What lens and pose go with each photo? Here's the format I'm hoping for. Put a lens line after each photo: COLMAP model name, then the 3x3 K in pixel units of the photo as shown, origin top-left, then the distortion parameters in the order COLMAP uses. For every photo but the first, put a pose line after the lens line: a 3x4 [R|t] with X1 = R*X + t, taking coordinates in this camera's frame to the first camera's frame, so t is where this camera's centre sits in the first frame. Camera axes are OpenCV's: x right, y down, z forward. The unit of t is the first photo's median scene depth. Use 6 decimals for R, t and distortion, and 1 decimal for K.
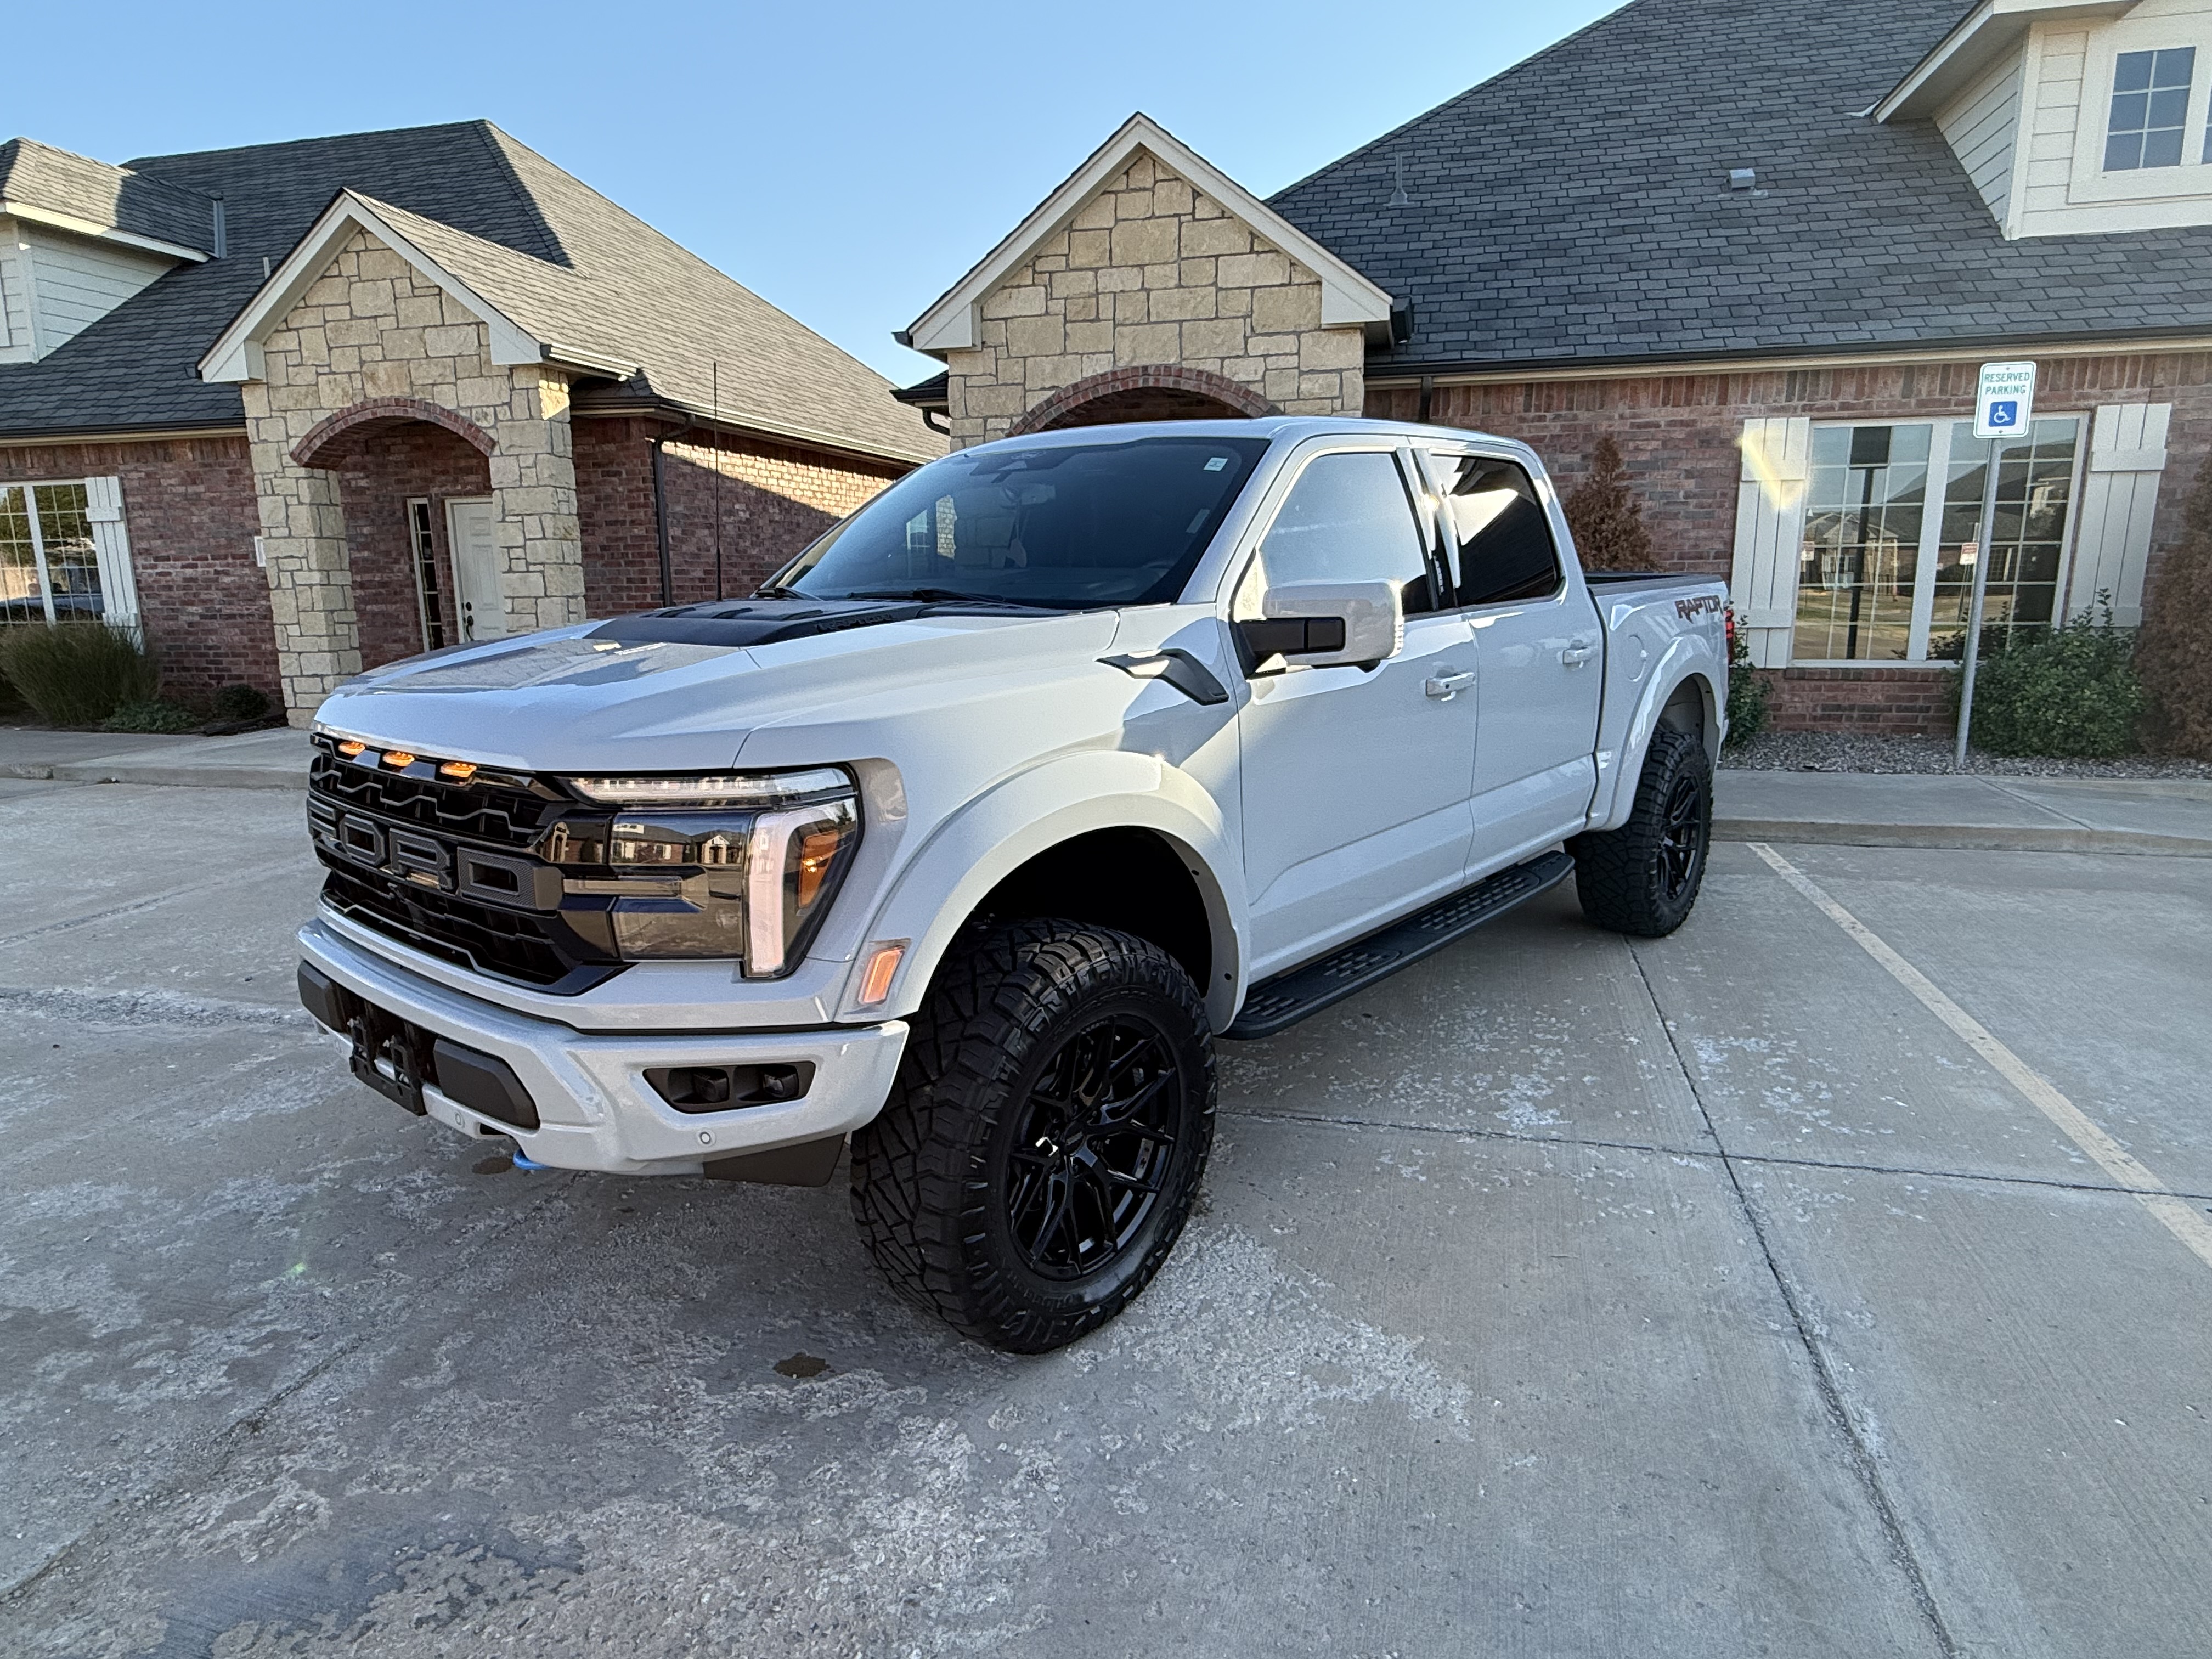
lens RADIAL K [[1283.3, 0, 1095.0], [0, 1283.3, 840.8], [0, 0, 1]] dist [-0.000643, 0.000498]
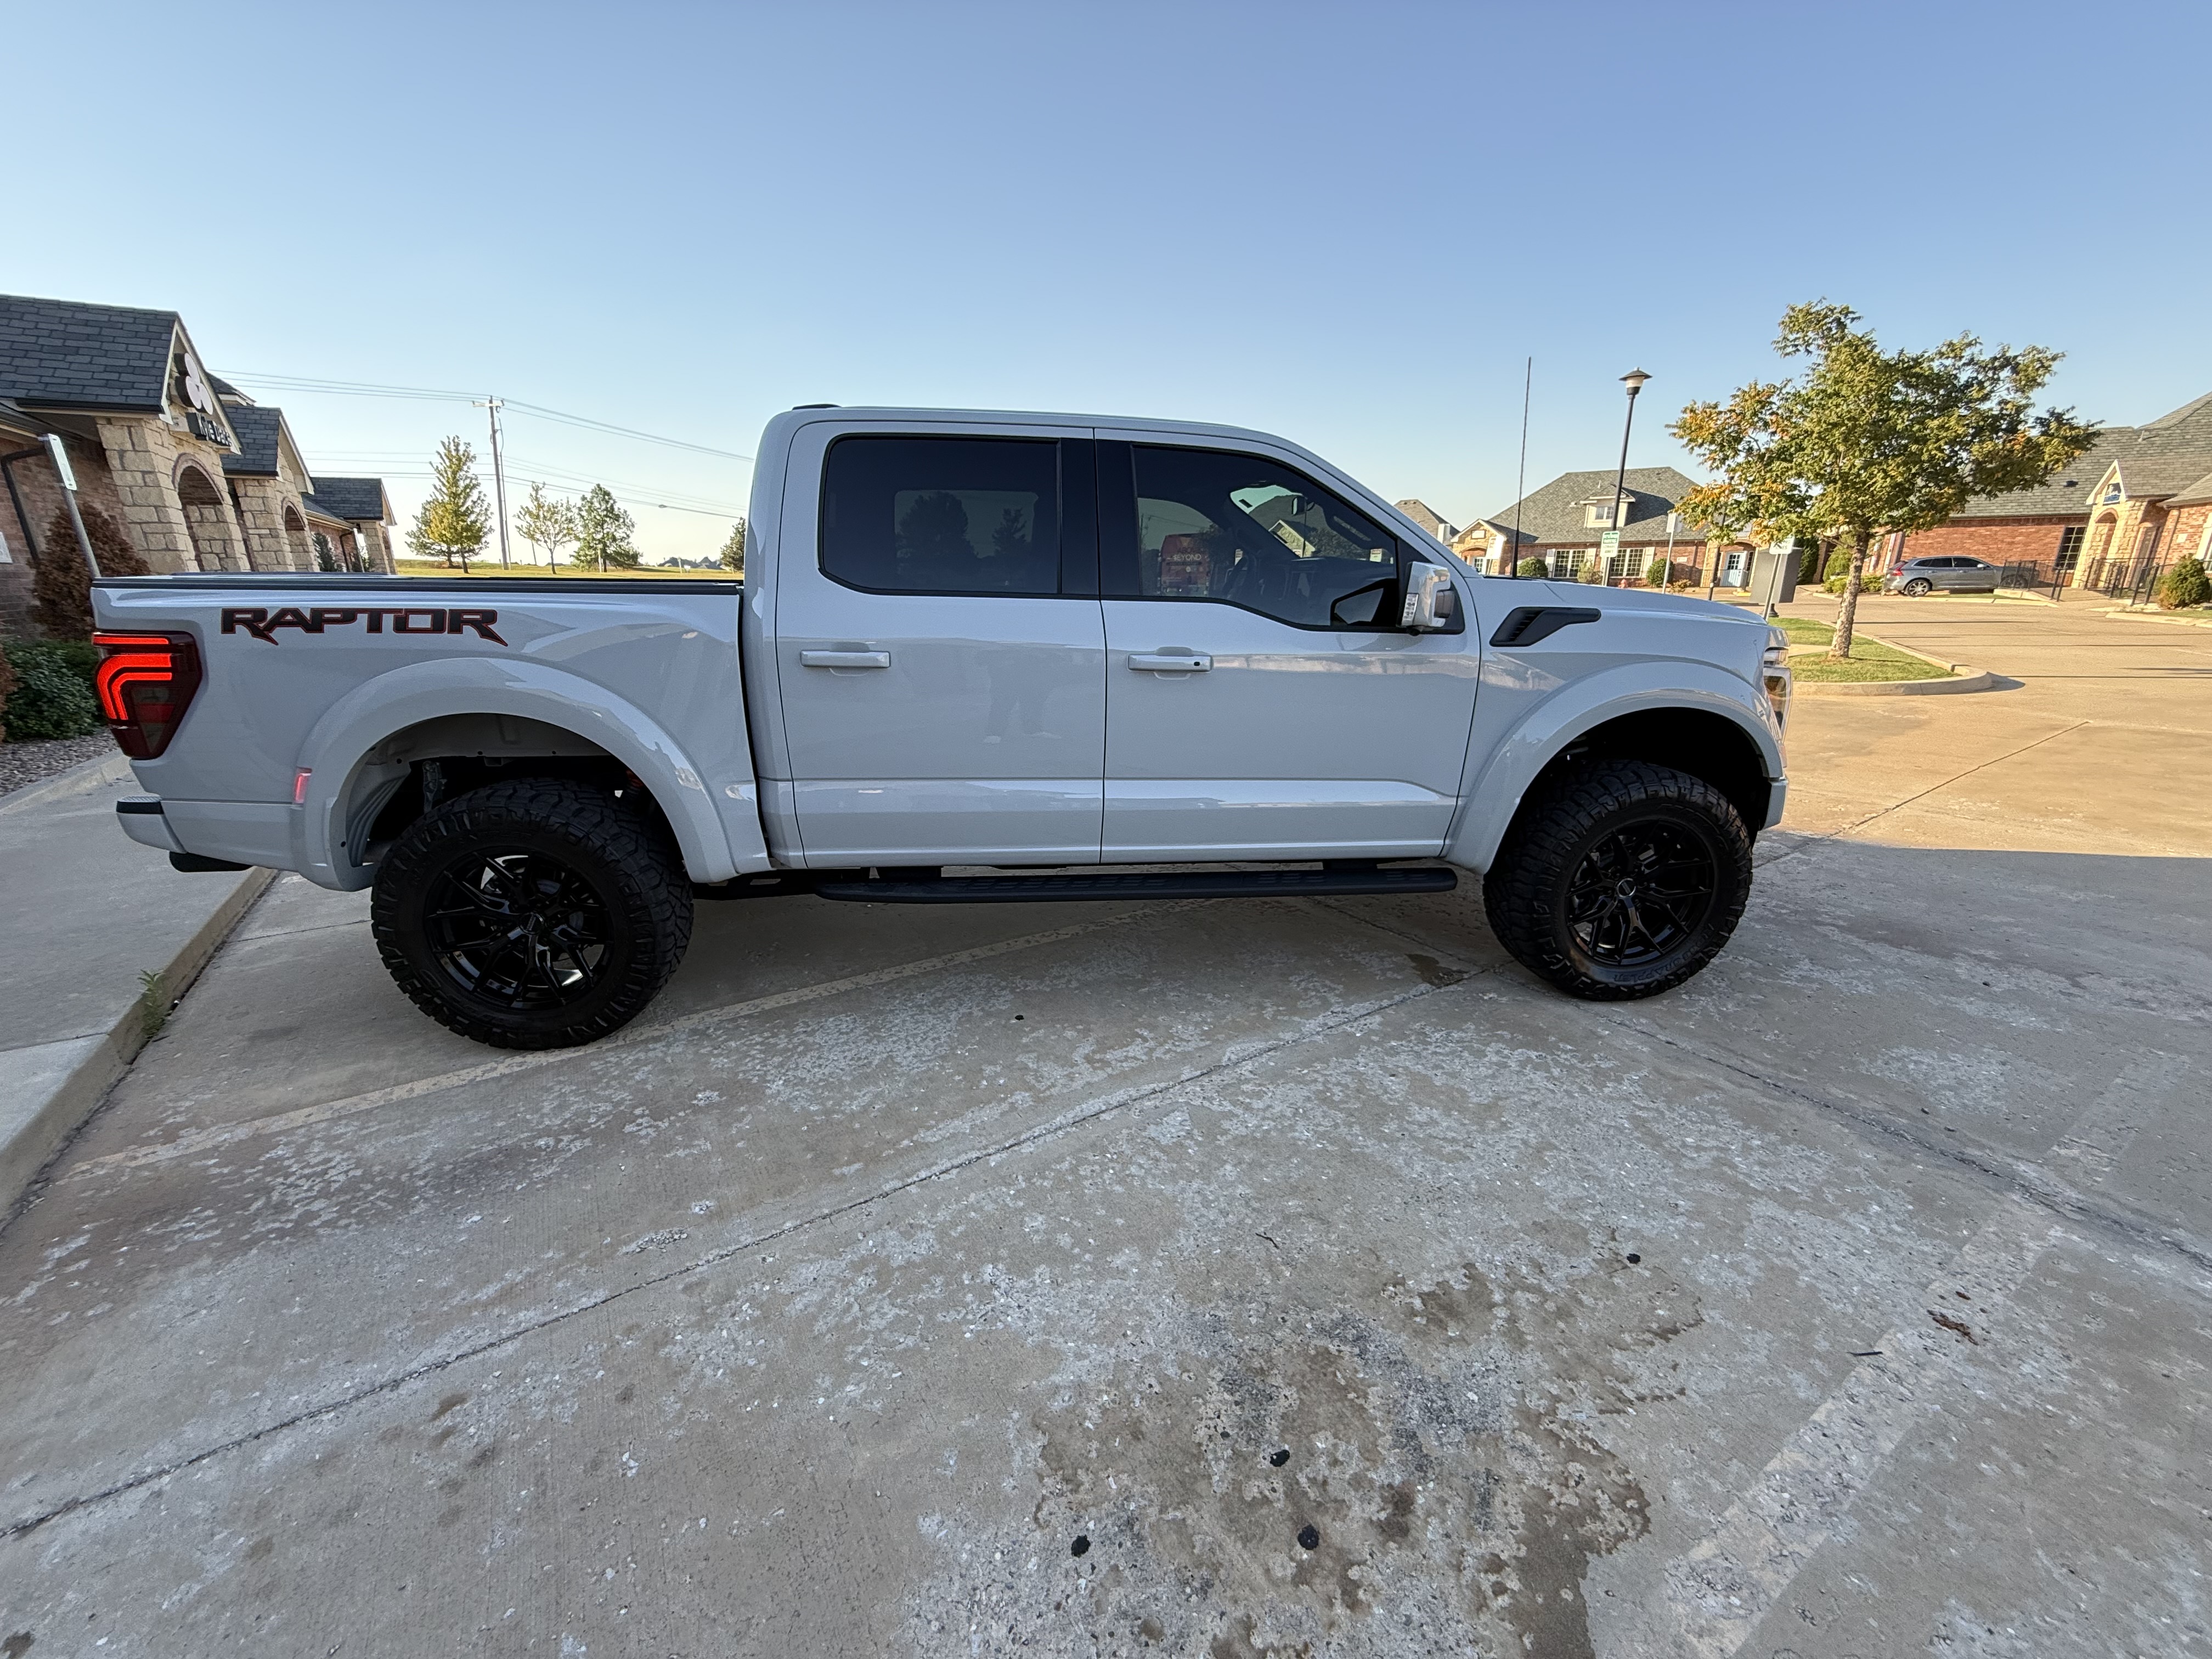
lens RADIAL K [[882.8, 0, 1100.9], [0, 882.8, 832.5], [0, 0, 1]] dist [0.000472, -0.000146]
pose [[-0.726740, -0.178275, 0.663376, -0.247682], [0.154950, 0.898298, 0.411159, -0.153670], [-0.669208, 0.401596, -0.625205, 0.772631]]
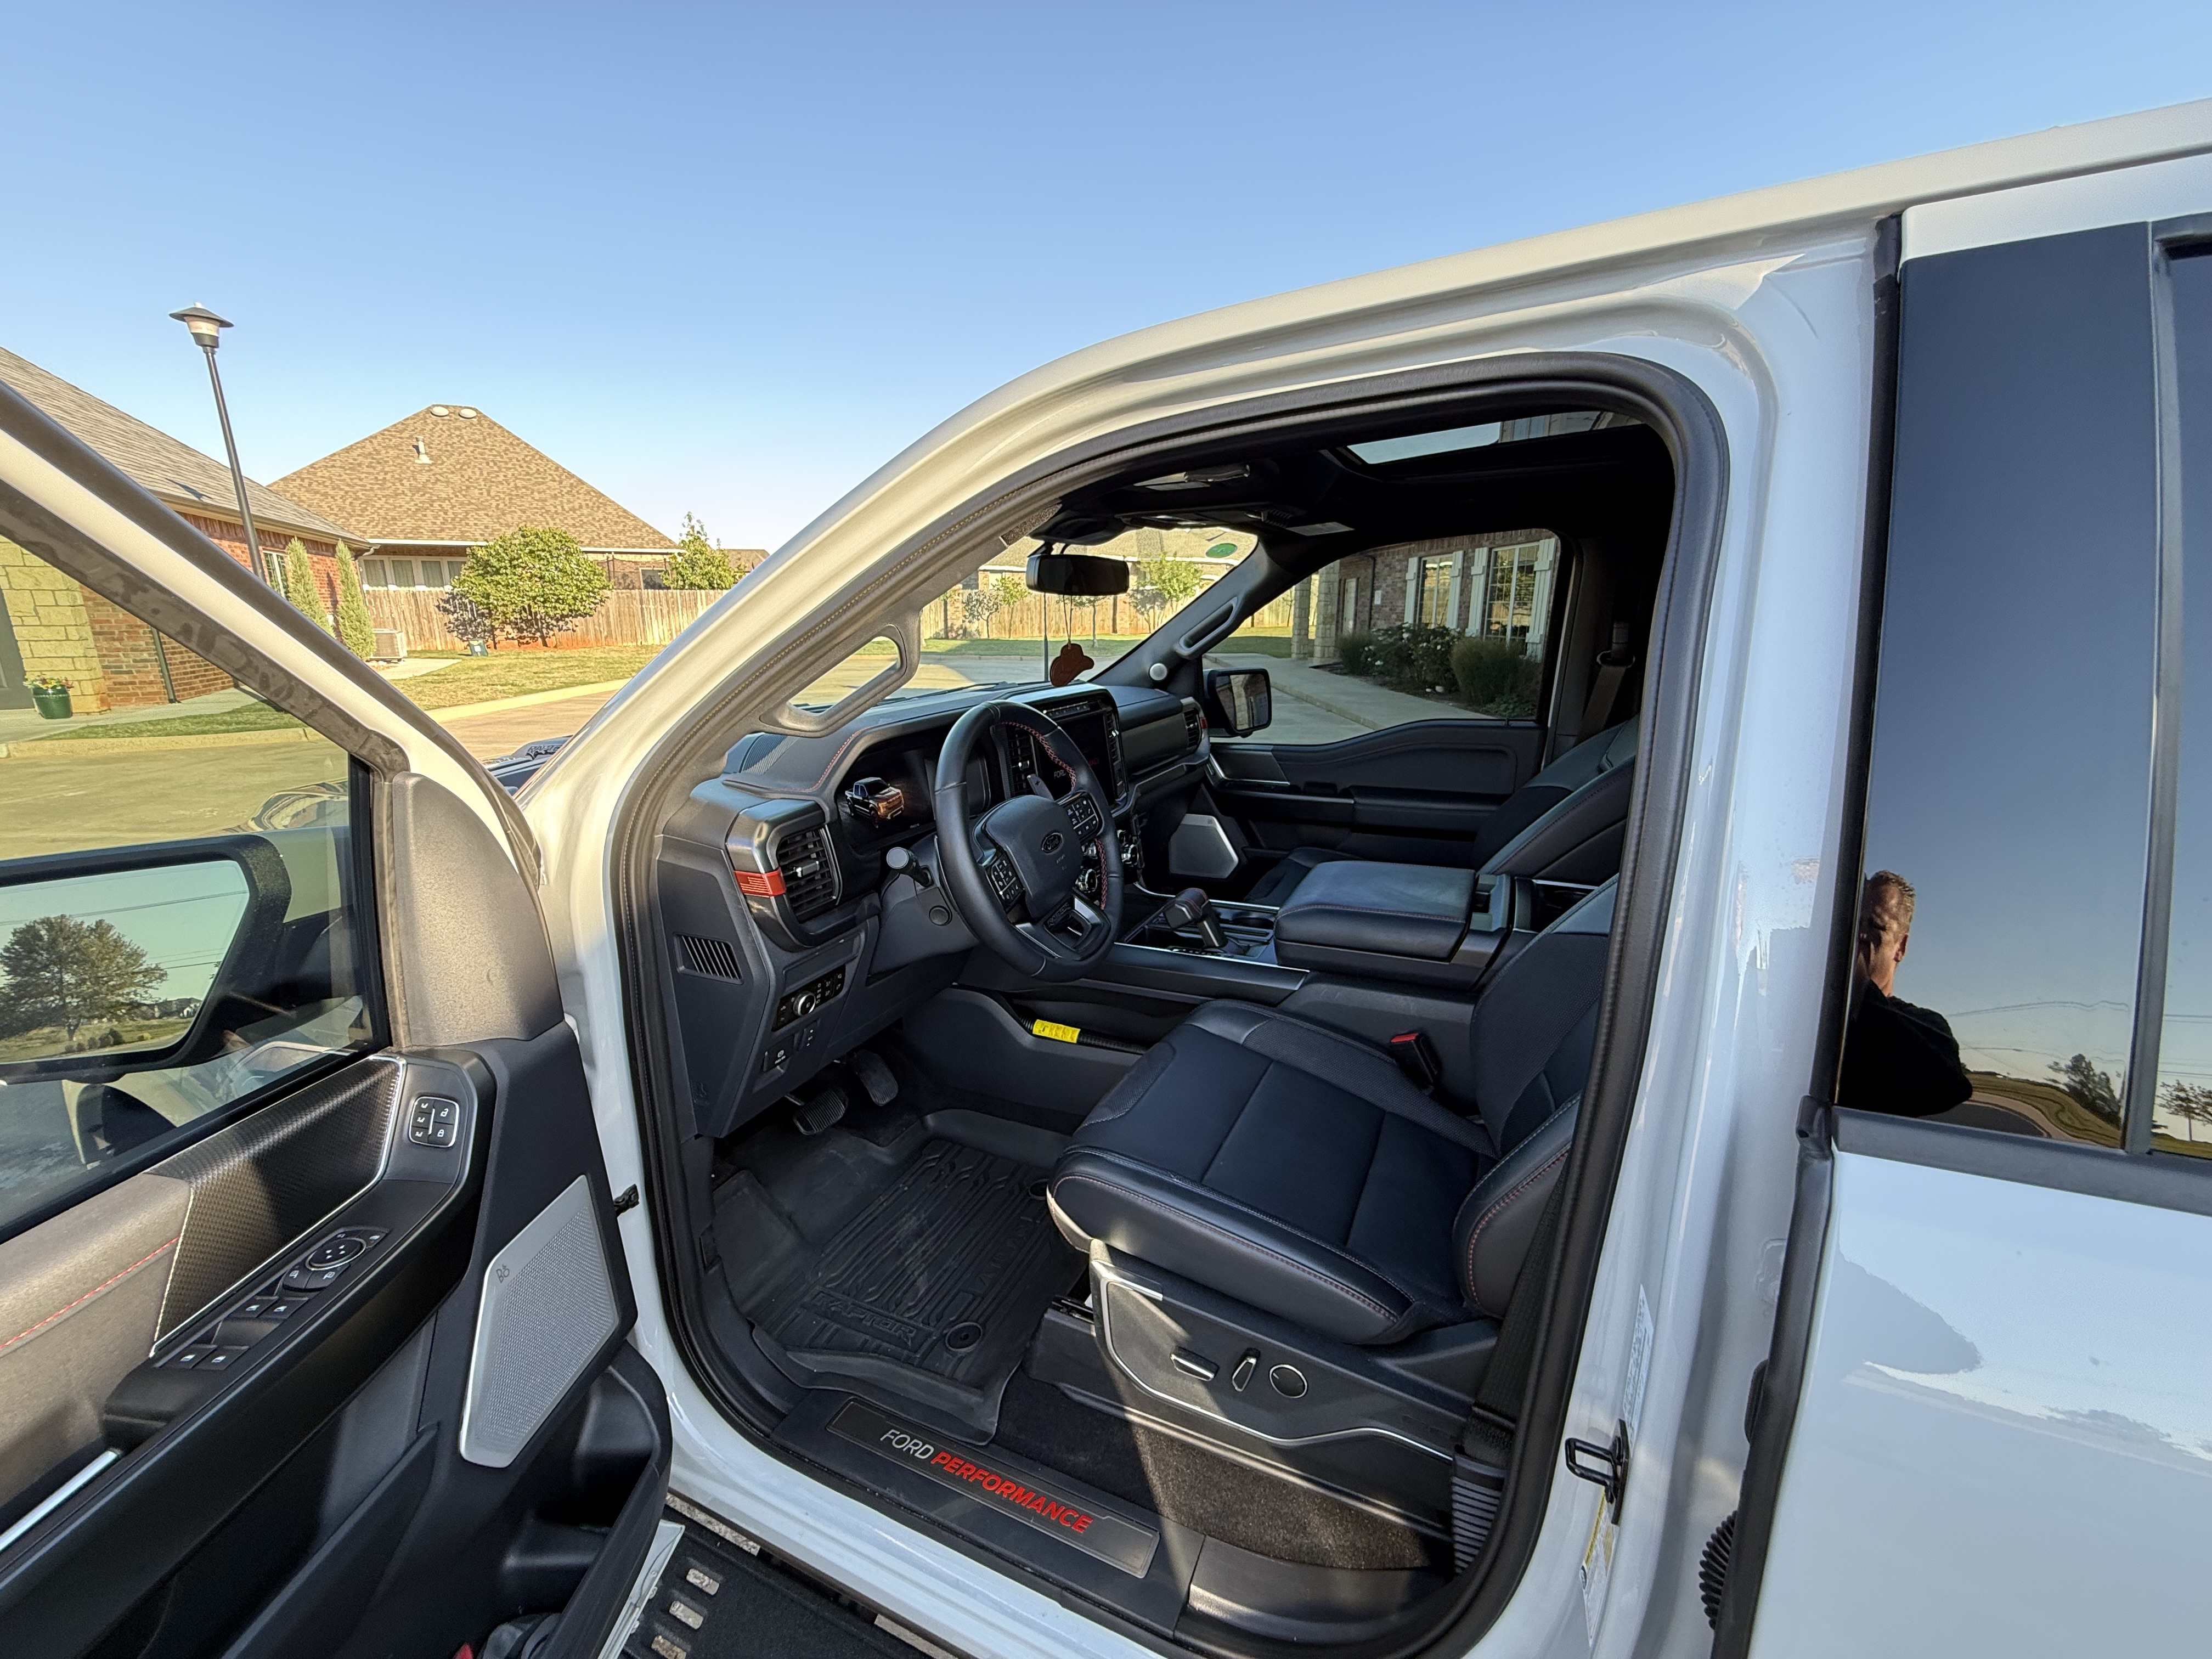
lens RADIAL K [[882.8, 0, 1100.9], [0, 882.8, 832.5], [0, 0, 1]] dist [0.000472, -0.000146]
pose [[0.271894, 0.248799, -0.929609, 0.154645], [-0.192536, 0.960533, 0.200762, -0.095619], [0.942870, 0.124397, 0.309066, 0.359622]]
